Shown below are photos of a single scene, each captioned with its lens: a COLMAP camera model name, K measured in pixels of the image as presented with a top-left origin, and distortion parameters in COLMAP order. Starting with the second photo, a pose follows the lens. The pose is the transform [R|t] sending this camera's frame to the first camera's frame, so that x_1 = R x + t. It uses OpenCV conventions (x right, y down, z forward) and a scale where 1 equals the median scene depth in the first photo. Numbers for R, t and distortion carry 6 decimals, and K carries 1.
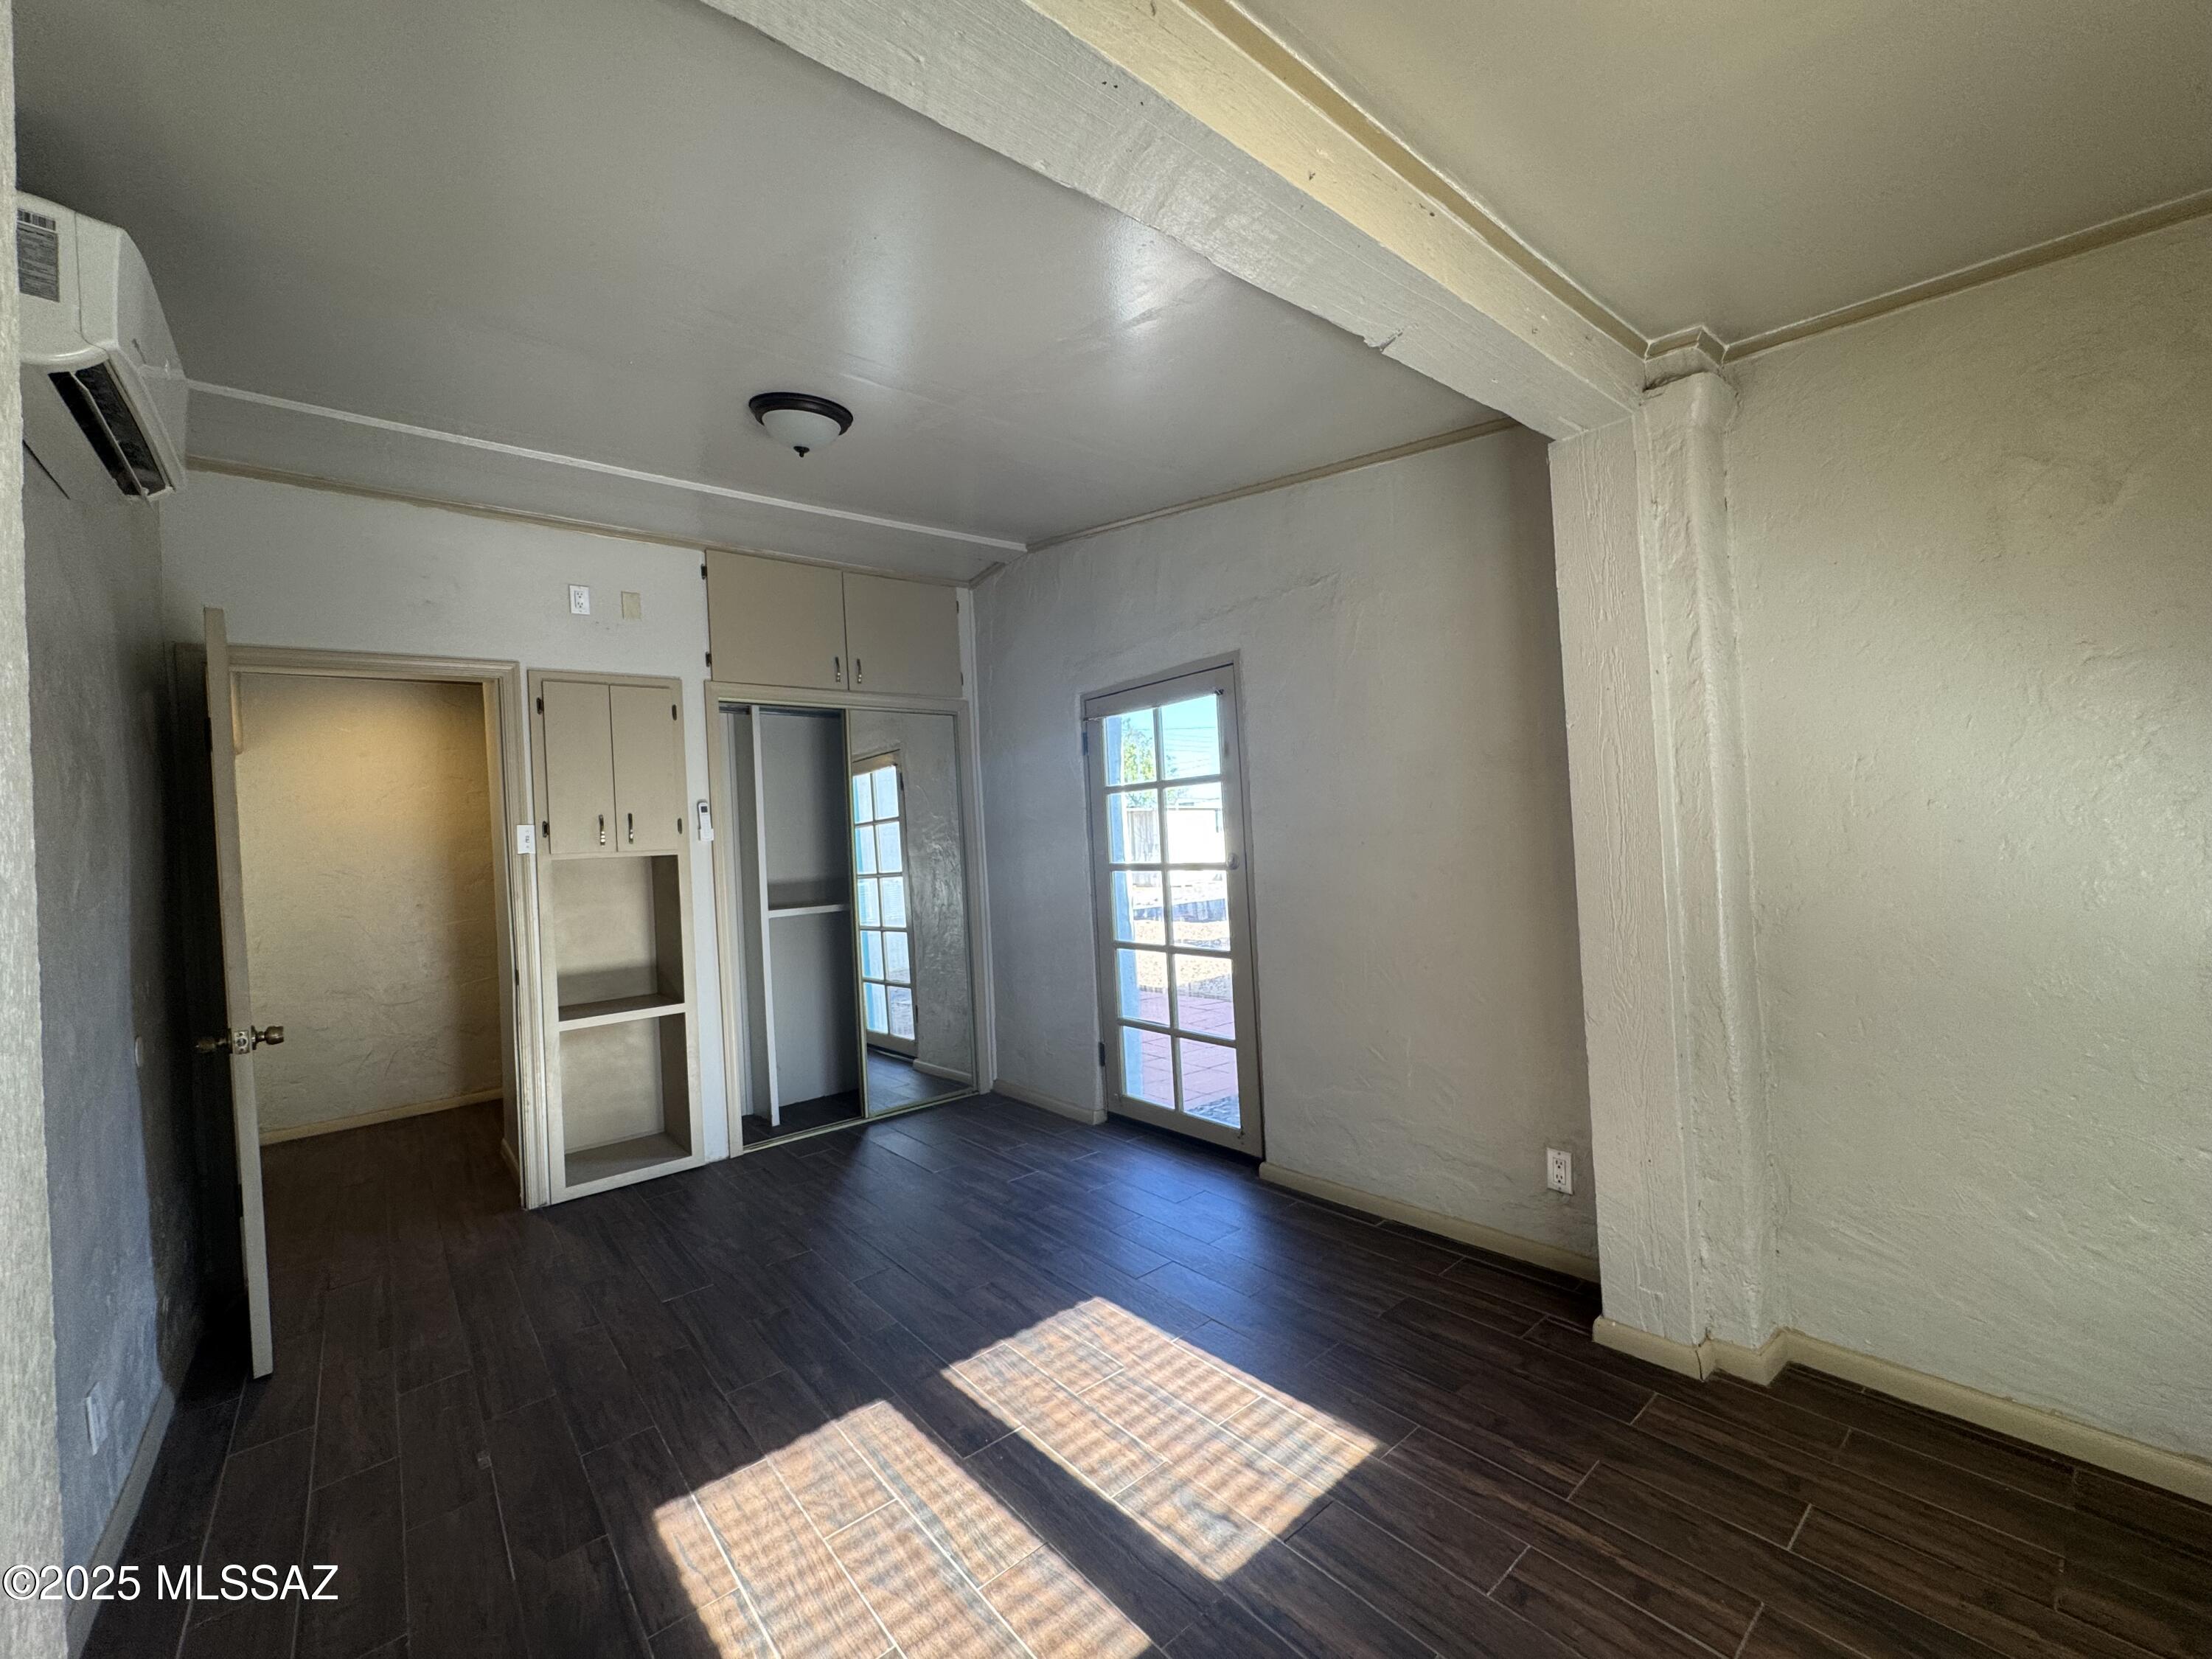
lens RADIAL K [[888.0, 0, 1093.5], [0, 888.0, 825.9], [0, 0, 1]] dist [-0.003879, -0.000362]
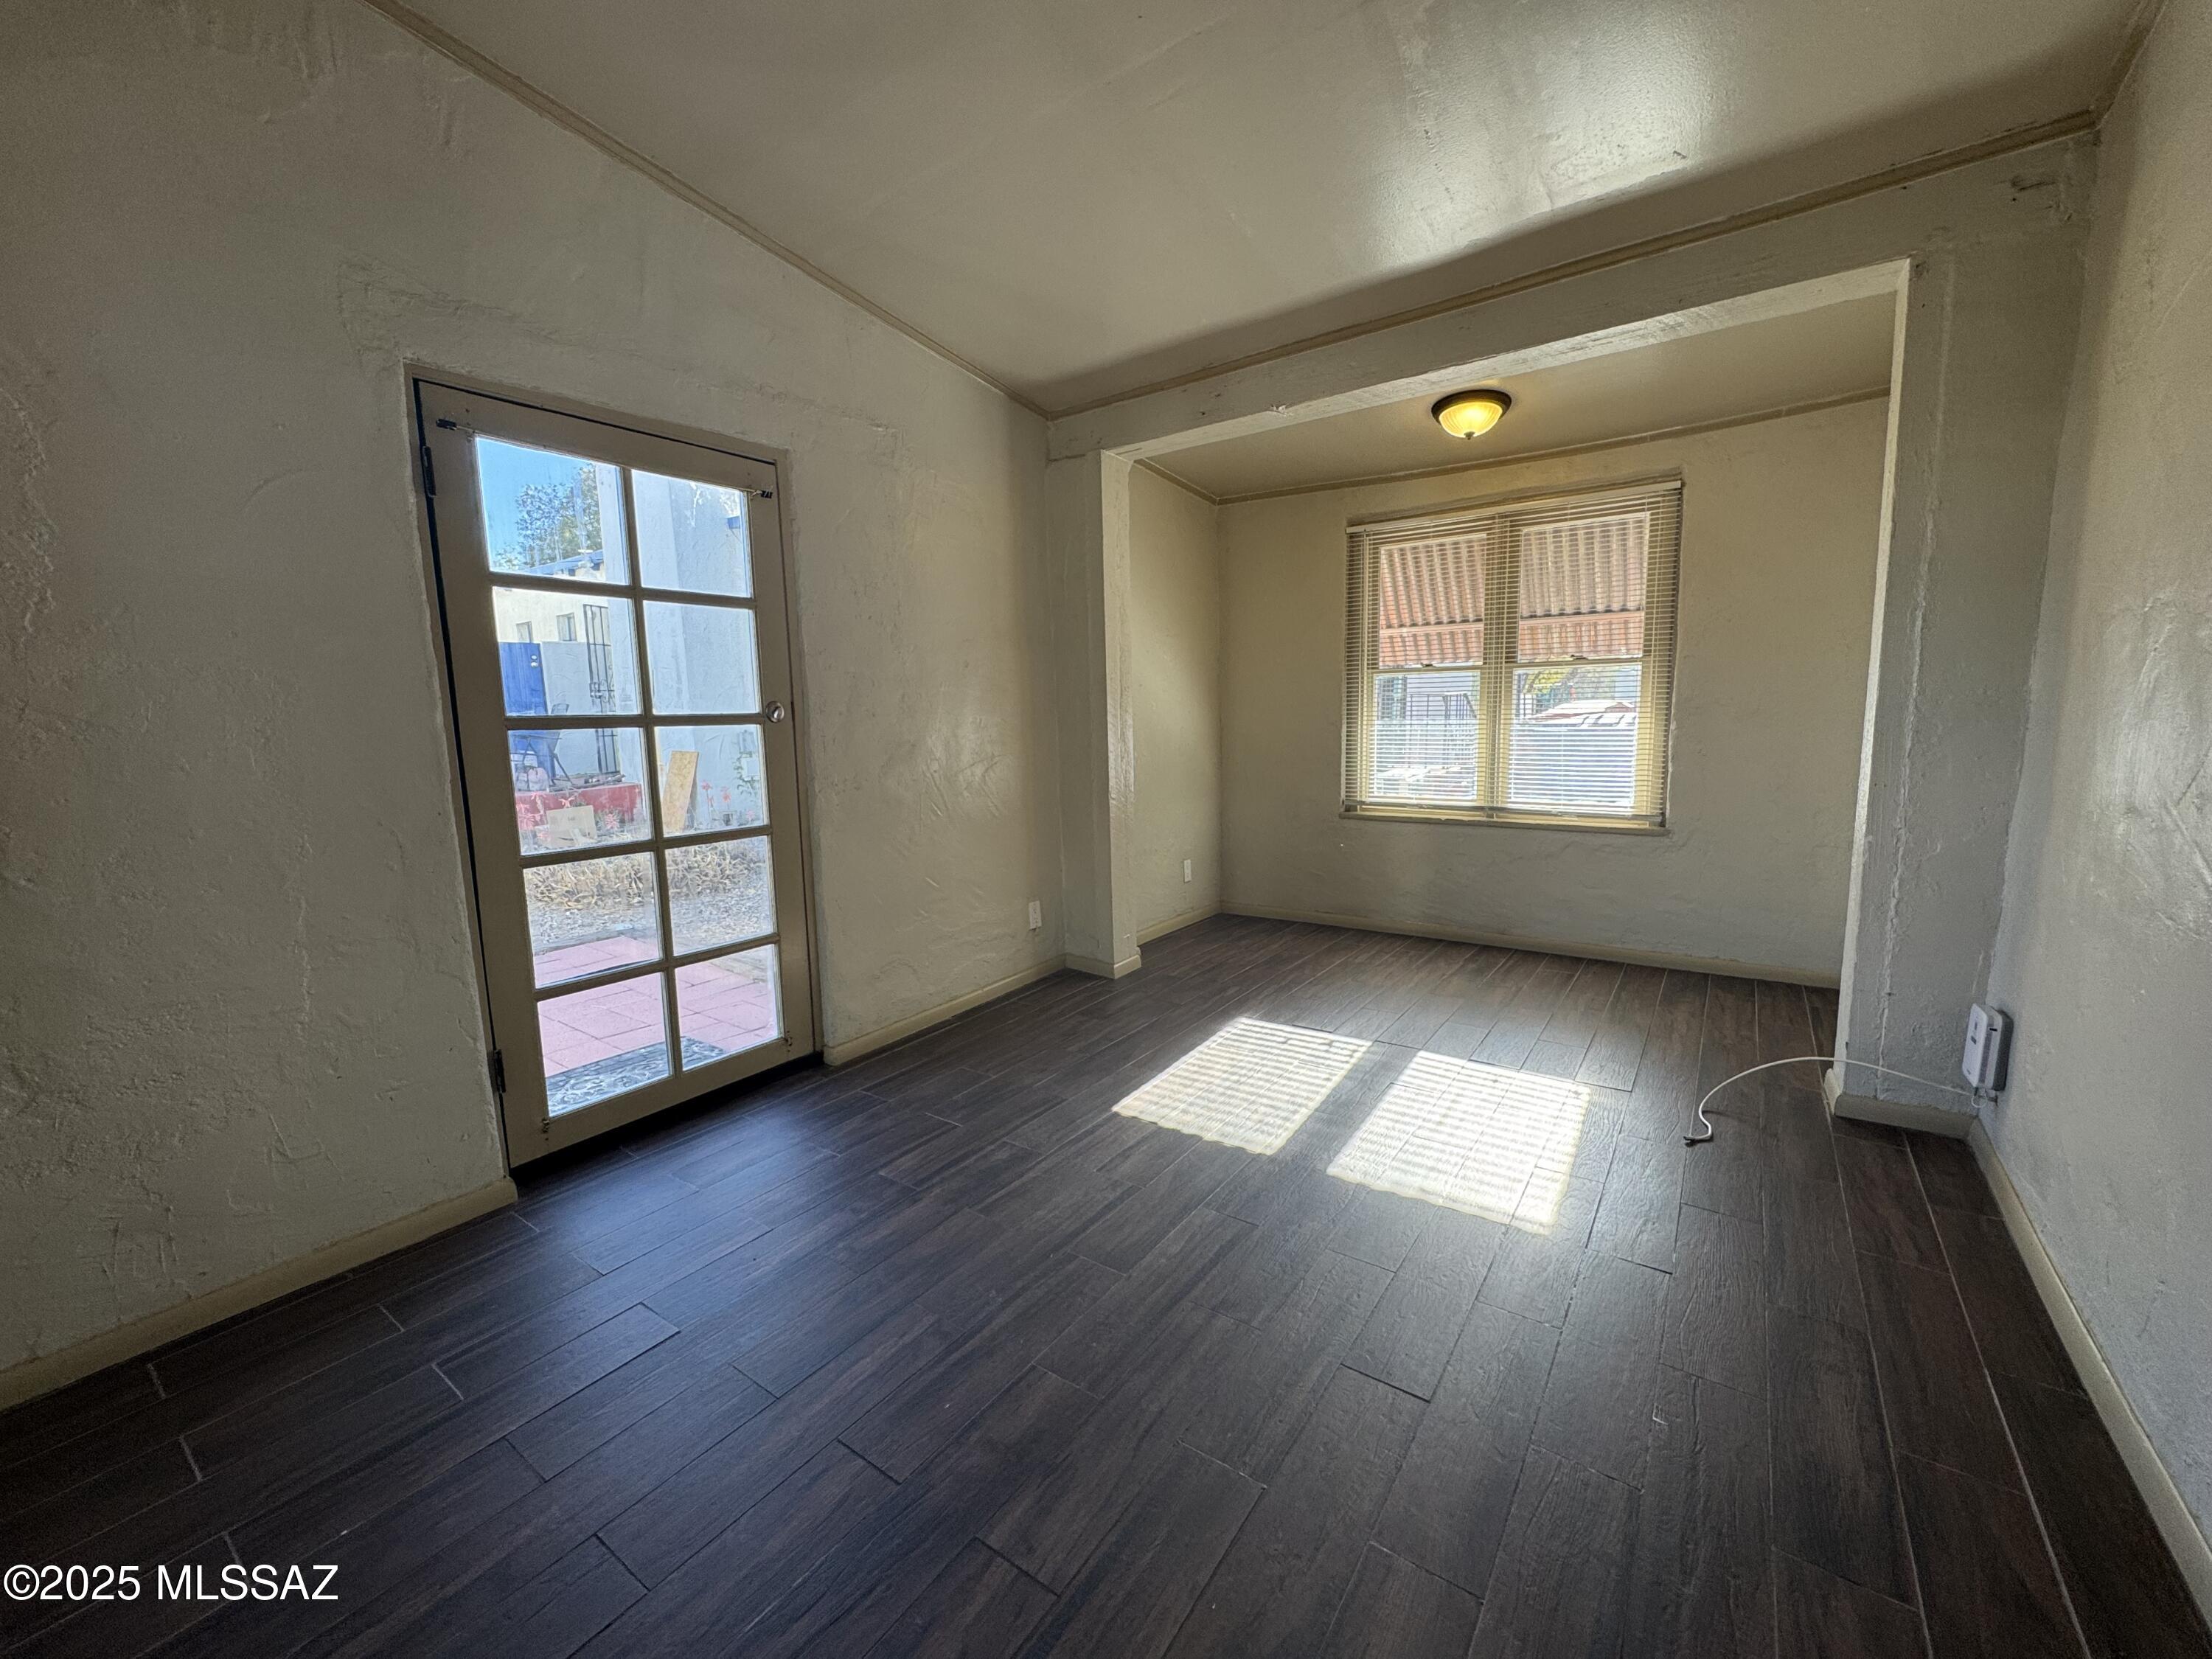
lens RADIAL K [[888.0, 0, 1099.5], [0, 888.0, 829.4], [0, 0, 1]] dist [-0.003879, -0.000362]
pose [[-0.257572, -0.062707, 0.964222, -0.998225], [0.029065, 0.996938, 0.072599, 0.136455], [-0.965822, 0.046725, -0.254961, 1.304114]]
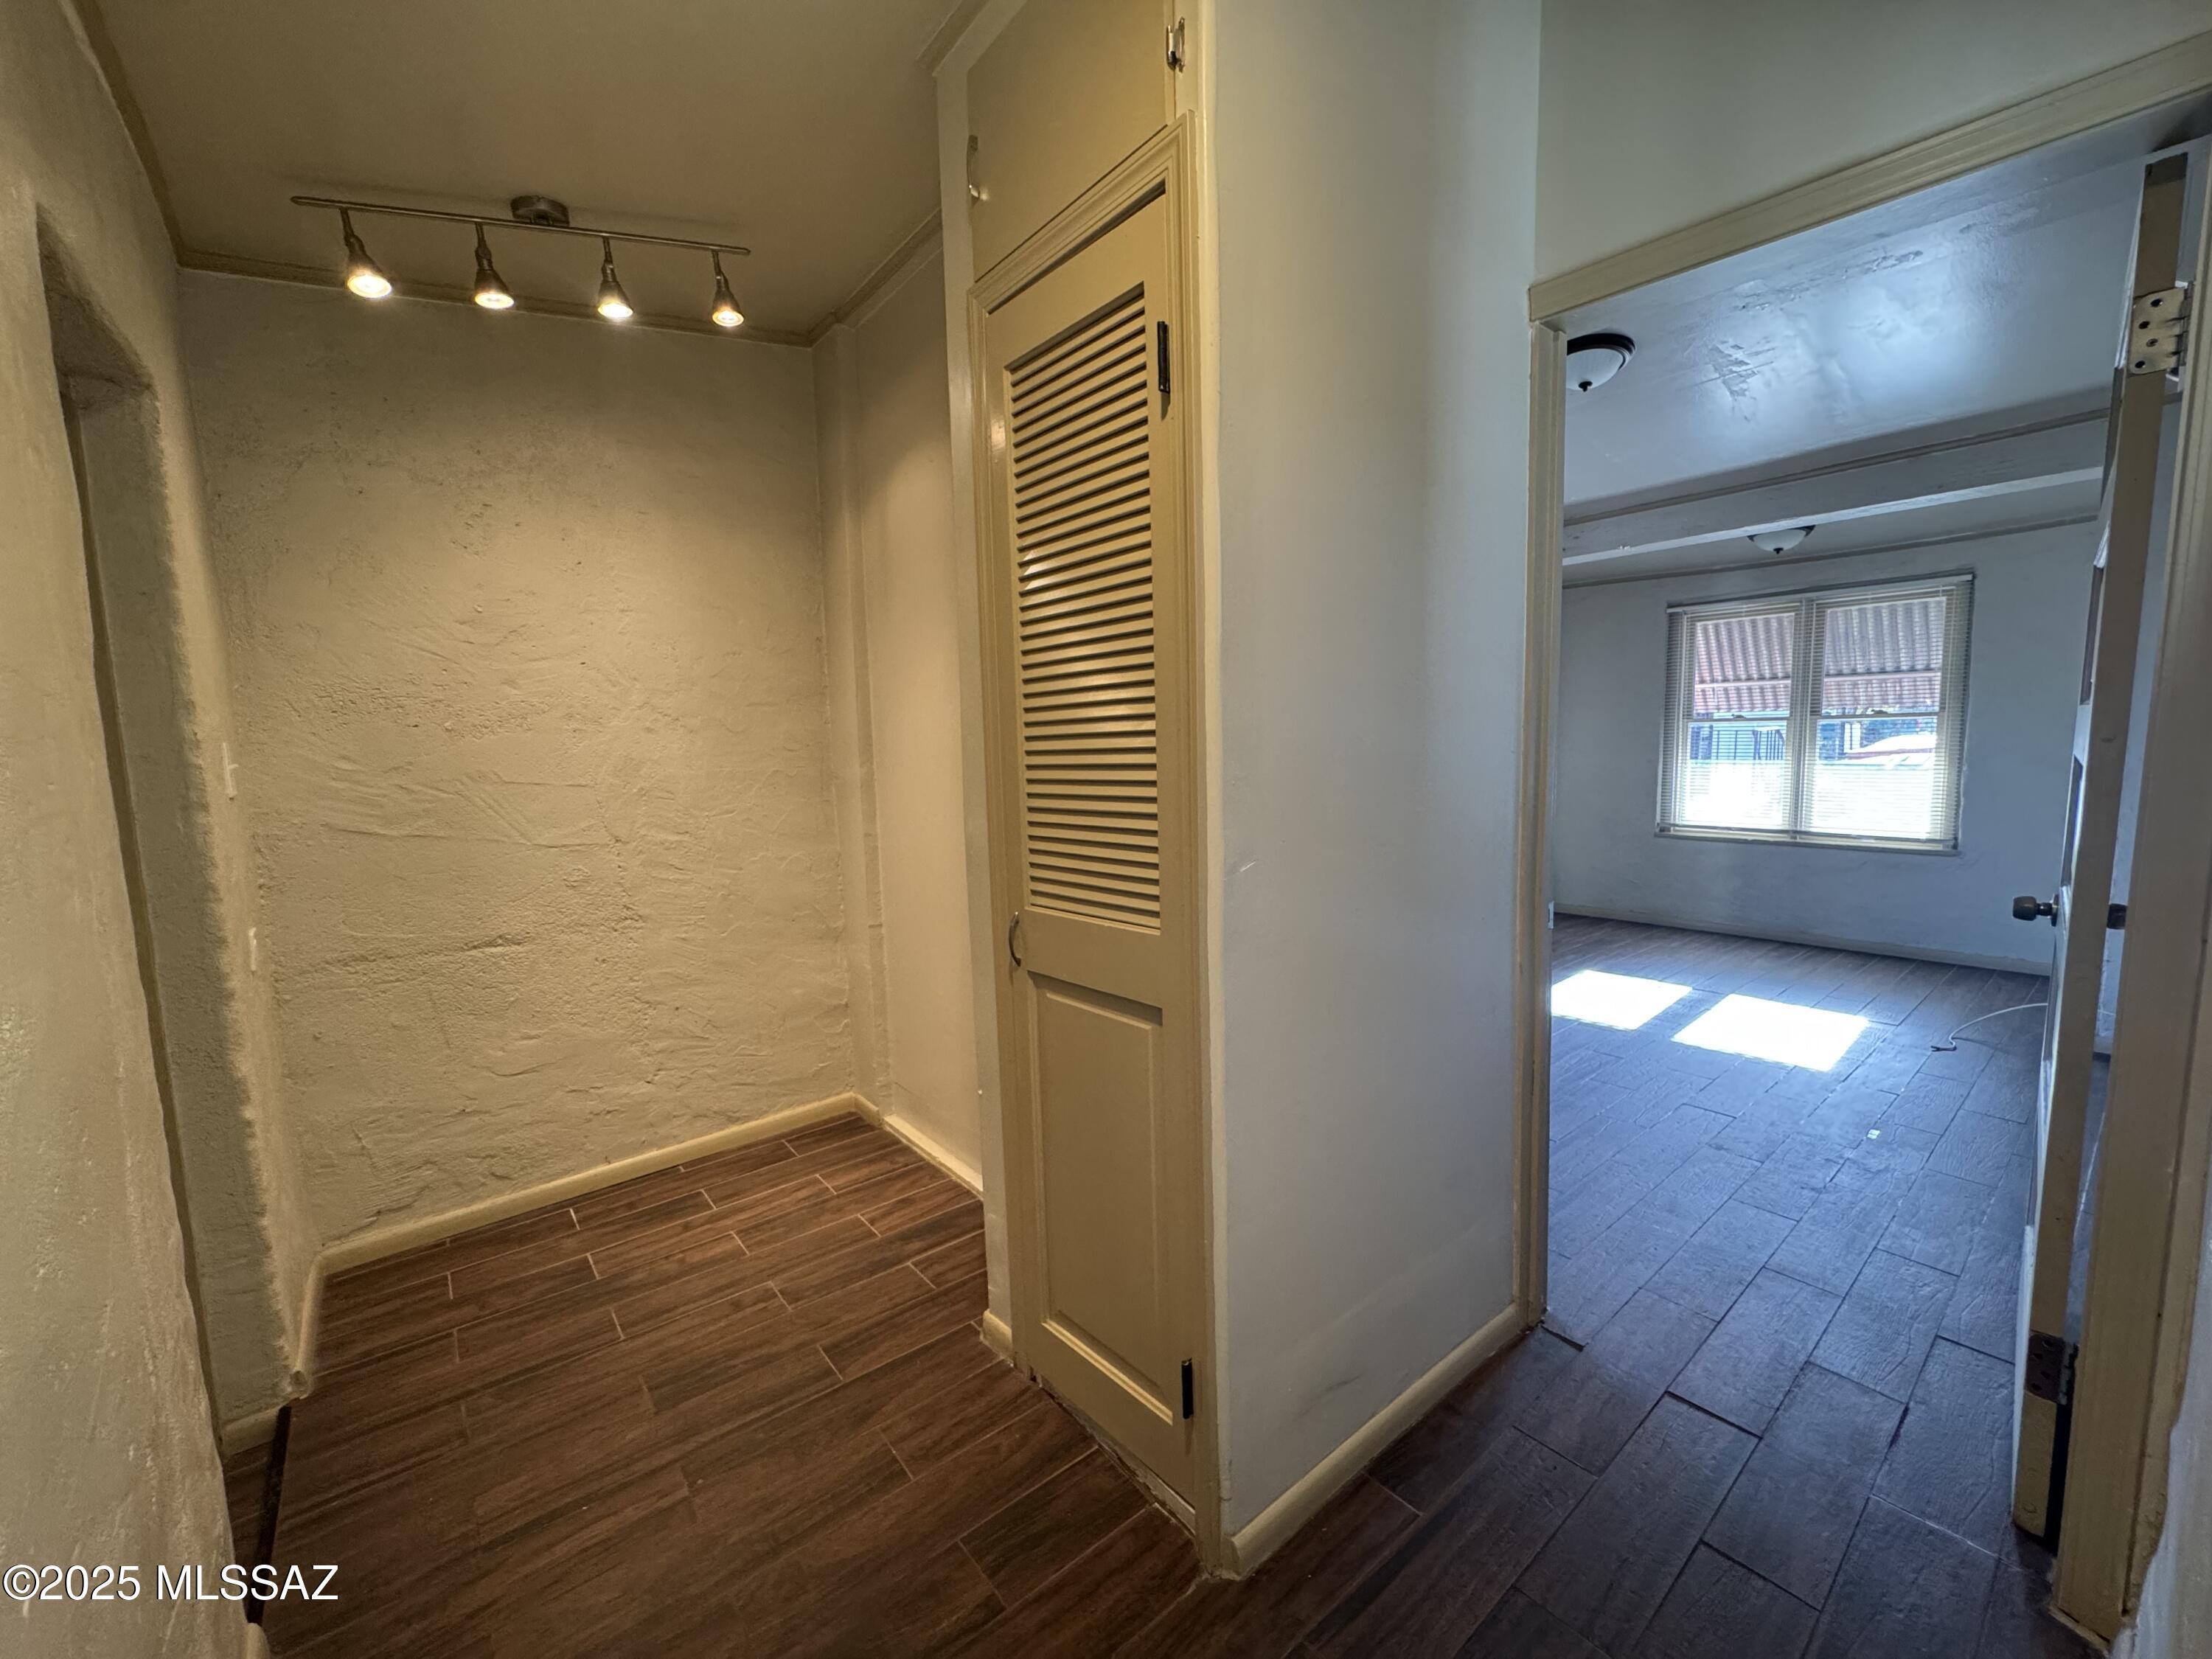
lens RADIAL K [[888.0, 0, 1094.7], [0, 888.0, 835.7], [0, 0, 1]] dist [-0.003879, -0.000362]
pose [[0.004767, -0.050135, 0.998731, -1.702189], [0.018852, 0.998569, 0.050037, 0.112917], [-0.999811, 0.018590, 0.005706, 1.827978]]
